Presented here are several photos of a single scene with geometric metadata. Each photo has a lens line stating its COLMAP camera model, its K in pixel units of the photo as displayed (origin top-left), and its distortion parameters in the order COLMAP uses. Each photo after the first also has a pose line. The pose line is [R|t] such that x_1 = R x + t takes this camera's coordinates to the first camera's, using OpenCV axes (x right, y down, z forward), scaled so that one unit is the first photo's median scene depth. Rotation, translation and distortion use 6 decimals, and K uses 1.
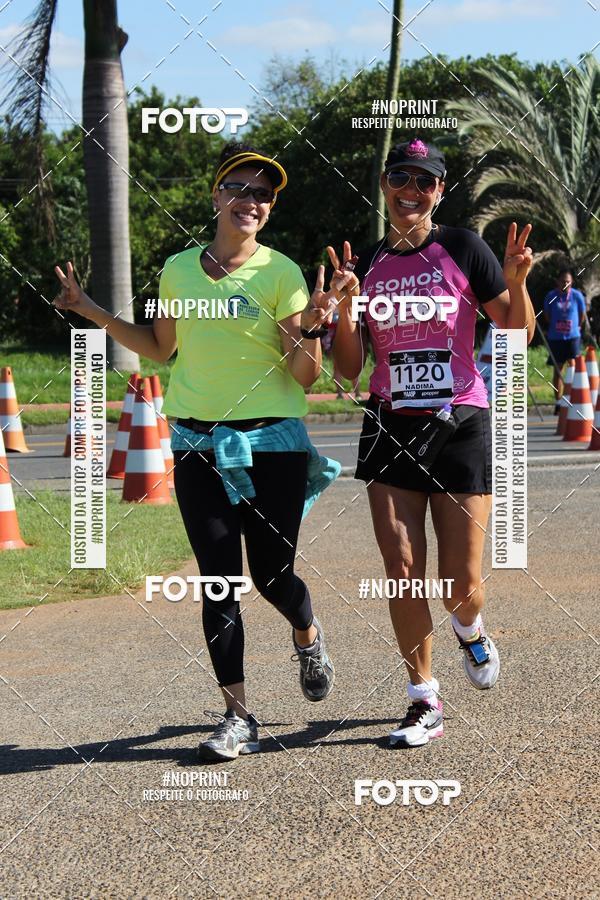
lens RADIAL K [[3550.2, 0, 248.0], [0, 3550.2, 449.4], [0, 0, 1]] dist [0.108152, 1.300069]
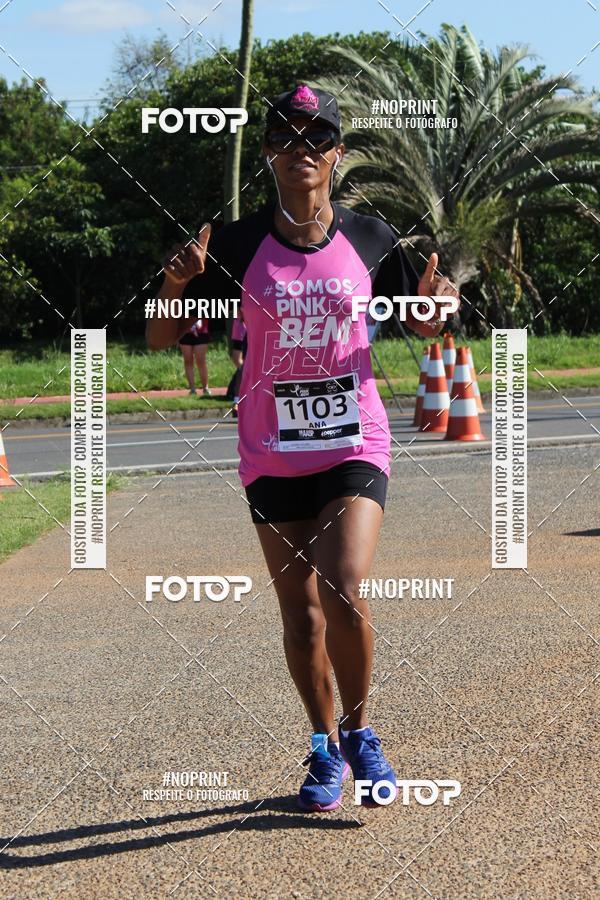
lens RADIAL K [[4217.4, 0, 377.0], [0, 4217.4, 448.2], [0, 0, 1]] dist [0.228364, -1.713375]
pose [[0.999213, -0.018609, 0.035022, 0.037251], [0.019085, 0.999729, -0.013307, 0.016911], [-0.034765, 0.013965, 0.999298, -0.136170]]
